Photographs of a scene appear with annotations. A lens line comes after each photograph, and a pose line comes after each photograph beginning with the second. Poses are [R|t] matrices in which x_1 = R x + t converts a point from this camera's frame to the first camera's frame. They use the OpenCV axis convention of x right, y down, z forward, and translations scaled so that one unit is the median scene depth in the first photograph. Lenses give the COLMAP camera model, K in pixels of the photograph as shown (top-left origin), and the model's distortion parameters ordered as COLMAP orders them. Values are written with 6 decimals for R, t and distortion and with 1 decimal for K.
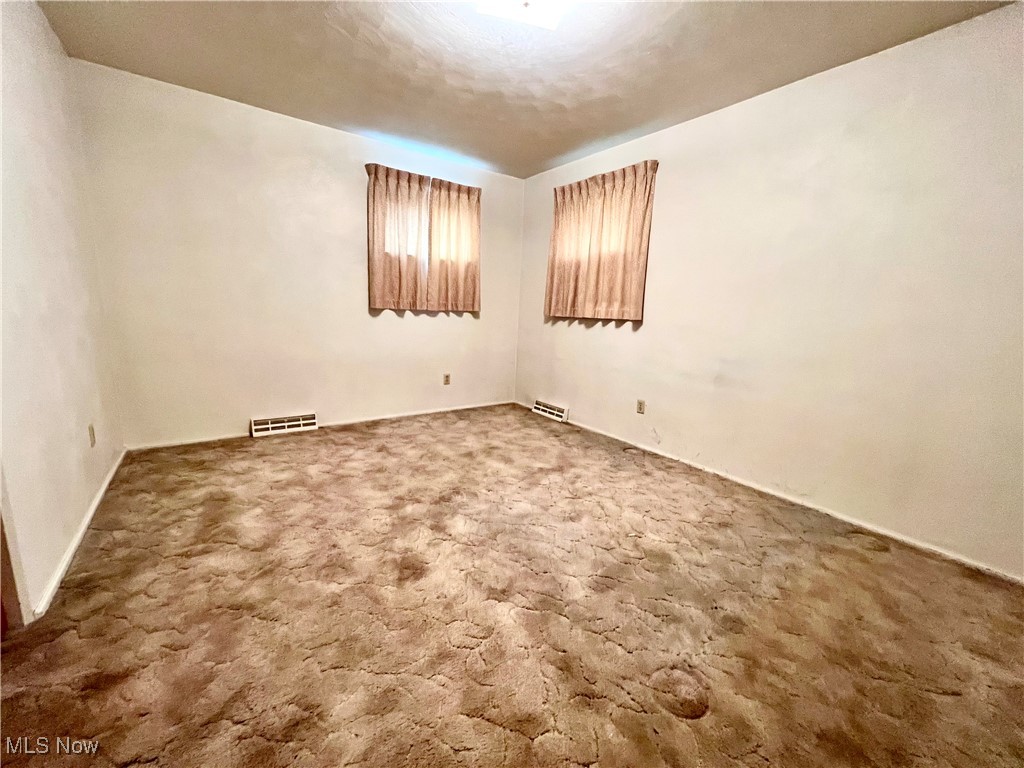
lens RADIAL K [[408.6, 0, 512.0], [0, 408.6, 384.0], [0, 0, 1]] dist [-0.000962, 0.000139]
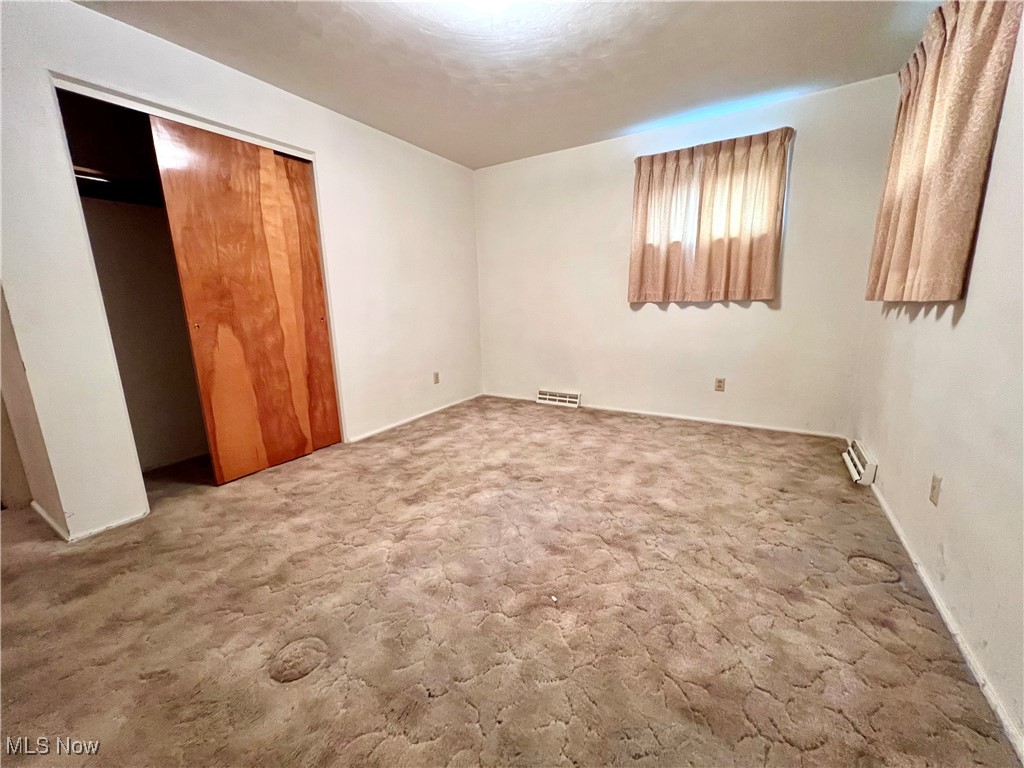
lens RADIAL K [[408.6, 0, 512.0], [0, 408.6, 384.0], [0, 0, 1]] dist [-0.000962, 0.000139]
pose [[0.383084, 0.135510, -0.913720, 0.568633], [-0.132630, 0.987000, 0.090772, -0.042721], [0.914142, 0.086414, 0.396077, 0.392131]]
